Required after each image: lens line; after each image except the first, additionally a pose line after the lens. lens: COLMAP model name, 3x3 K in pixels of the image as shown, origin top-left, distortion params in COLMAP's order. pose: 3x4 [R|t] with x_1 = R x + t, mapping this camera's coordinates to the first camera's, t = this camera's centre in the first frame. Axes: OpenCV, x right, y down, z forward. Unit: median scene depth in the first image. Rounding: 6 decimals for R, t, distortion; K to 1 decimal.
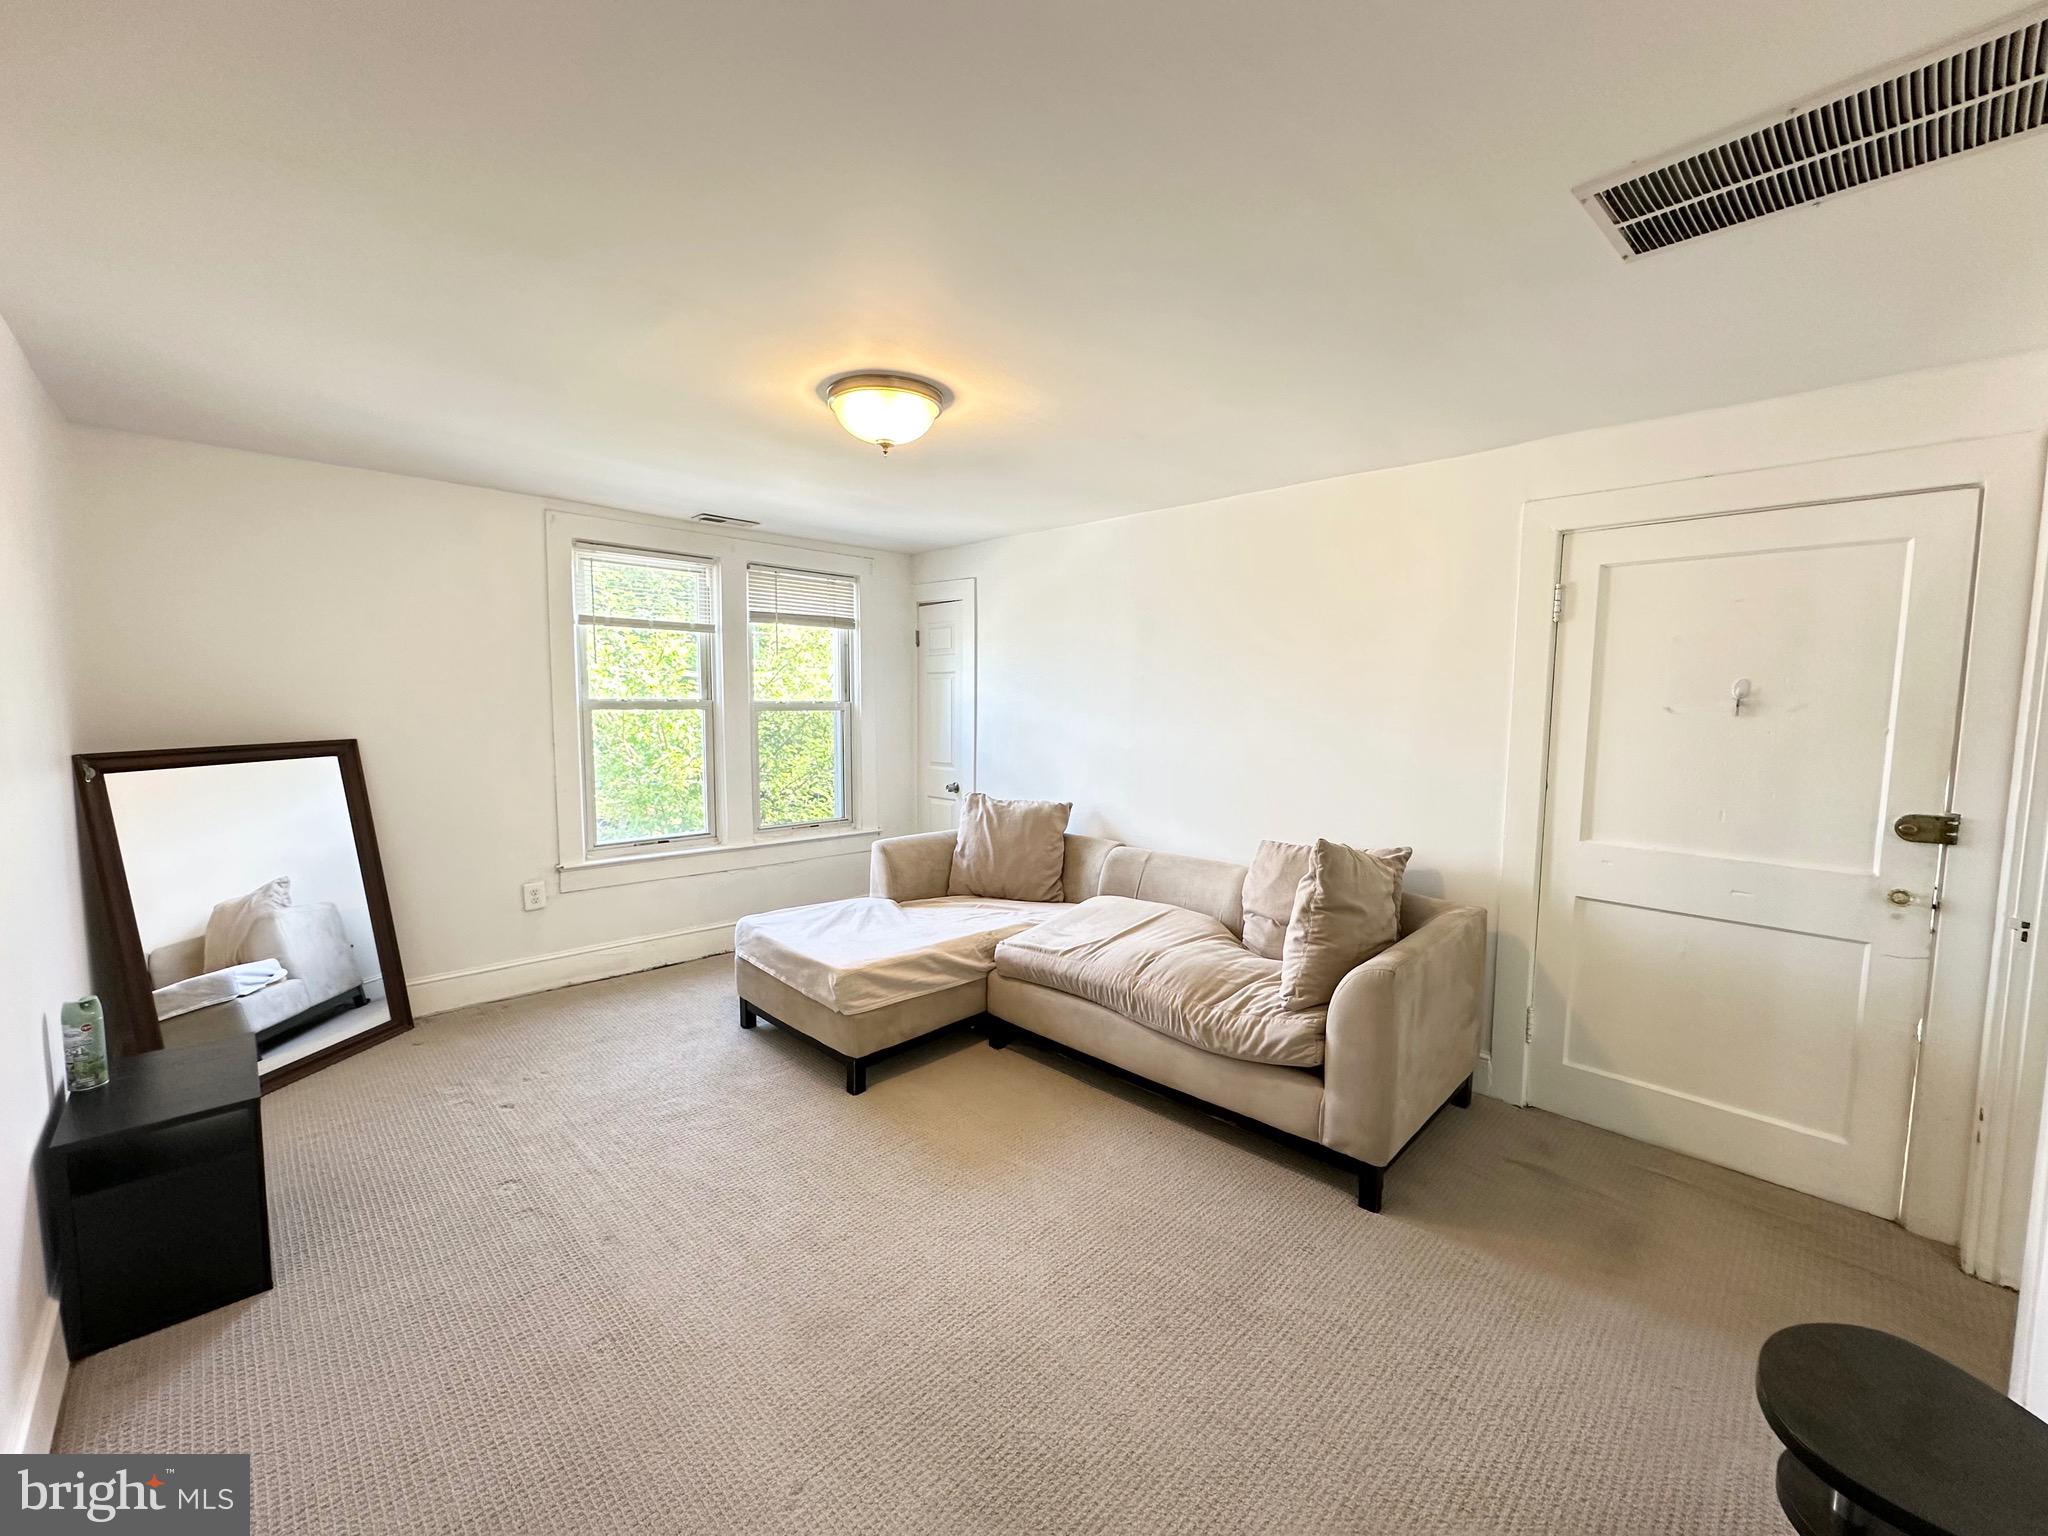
lens RADIAL K [[818.1, 0, 1026.2], [0, 818.1, 769.6], [0, 0, 1]] dist [-0.001130, 0.000377]
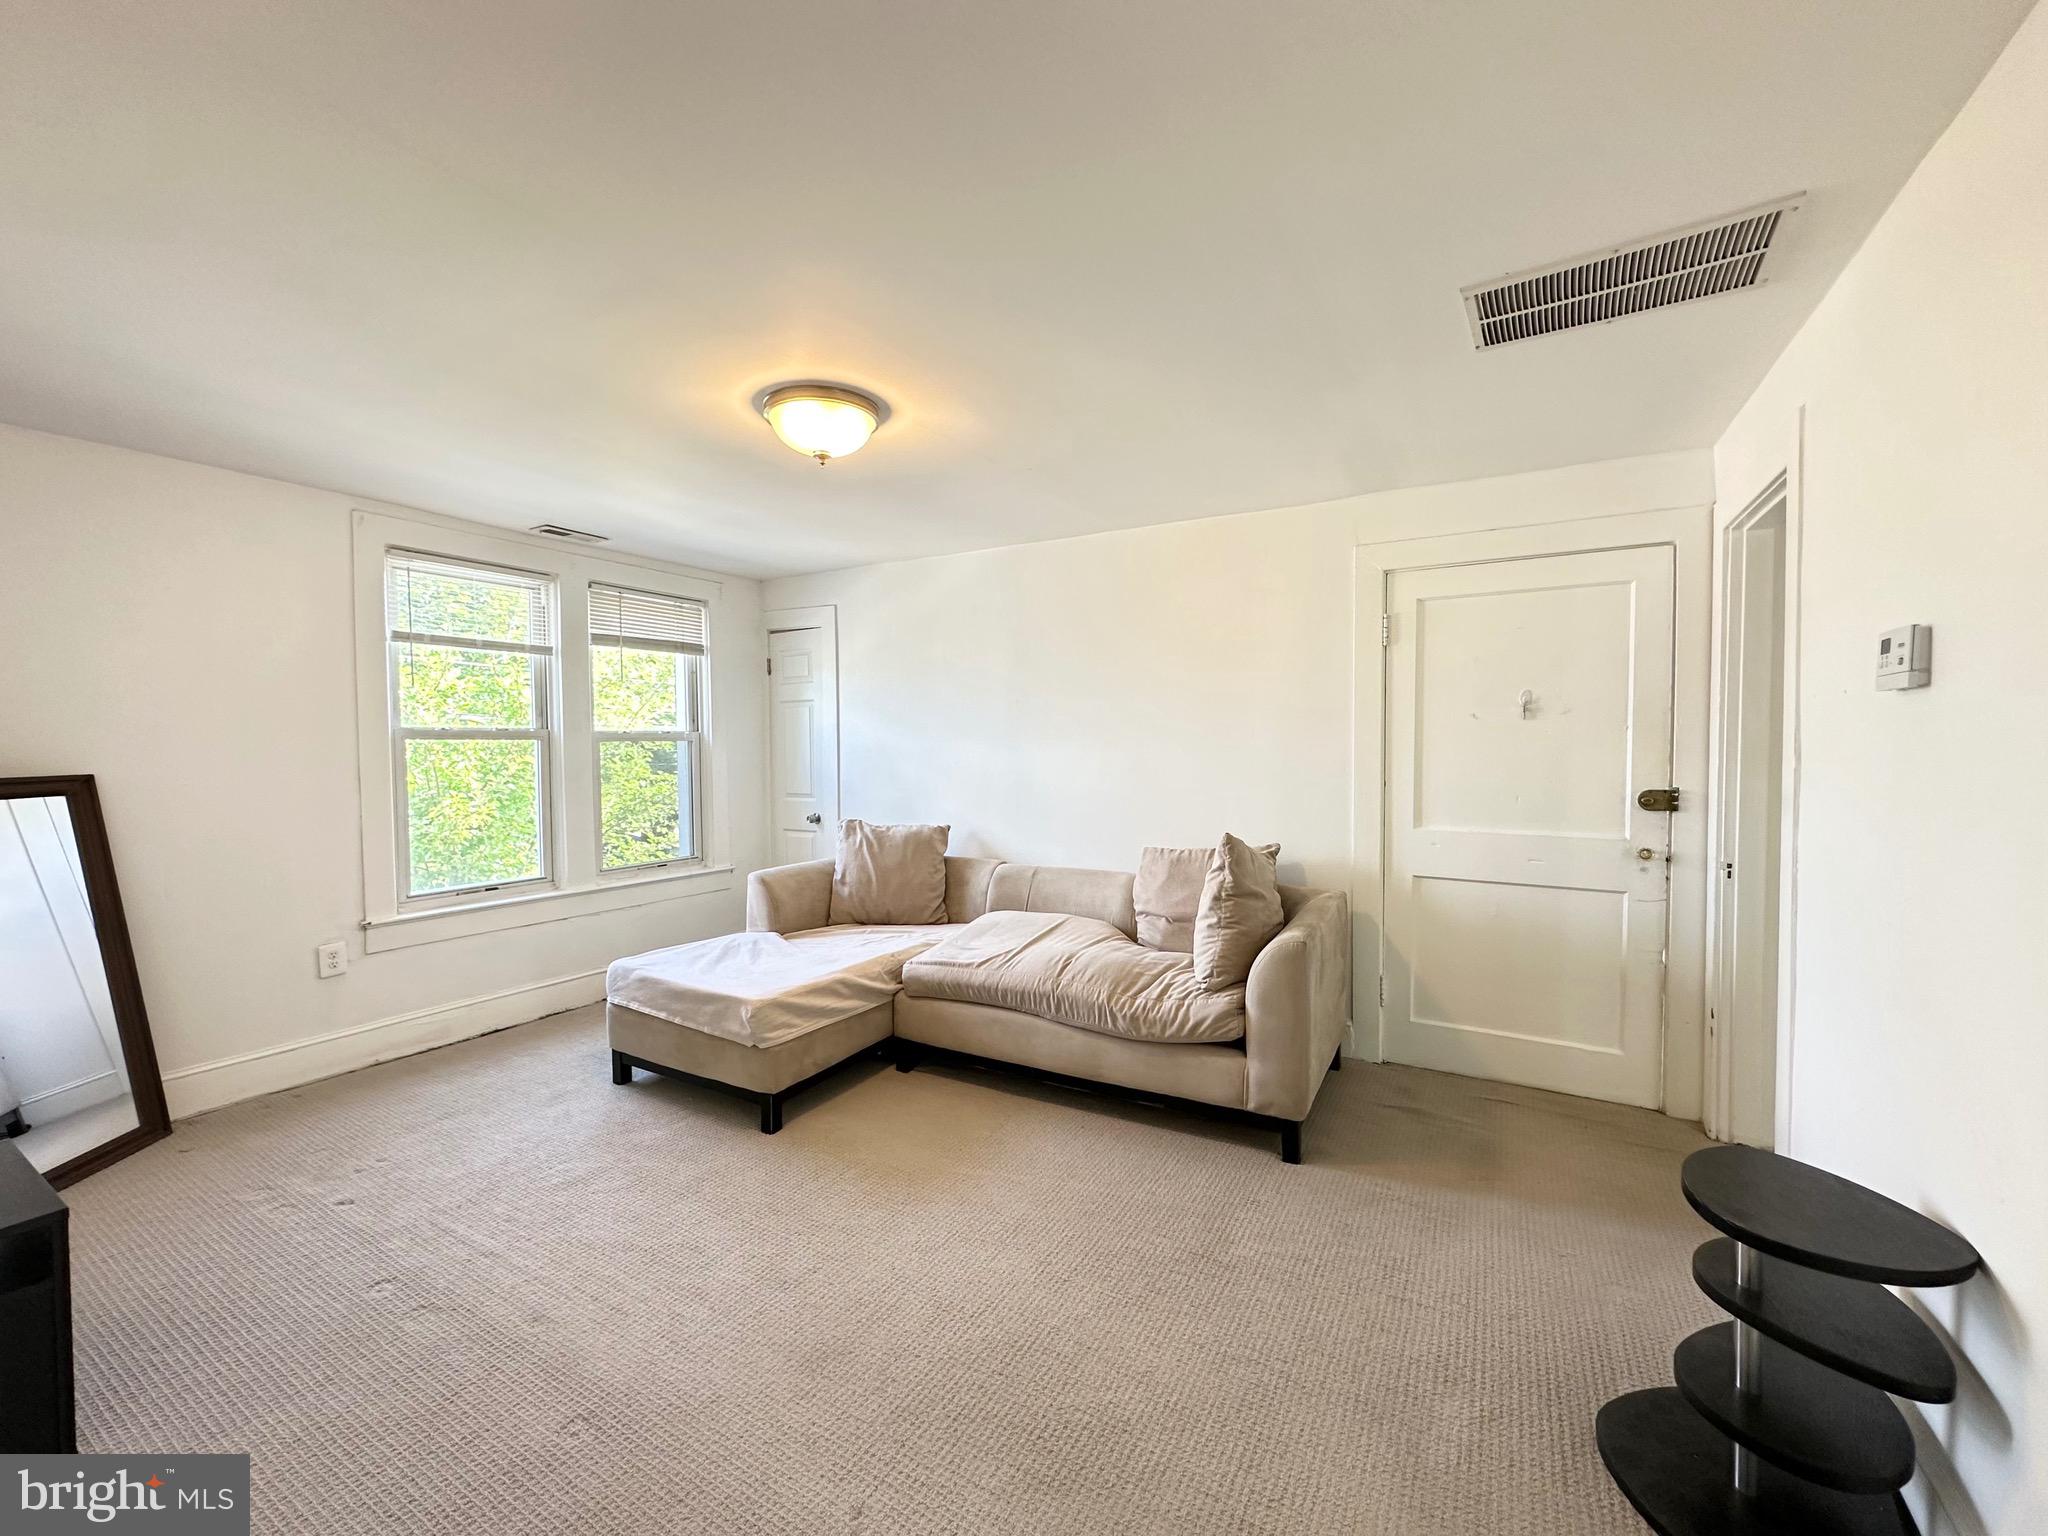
lens RADIAL K [[818.1, 0, 1026.2], [0, 818.1, 769.6], [0, 0, 1]] dist [-0.001130, 0.000377]
pose [[0.966345, -0.024518, 0.256080, -0.156635], [0.038373, 0.998049, -0.049248, 0.036165], [-0.254372, 0.057417, 0.965400, -0.008486]]
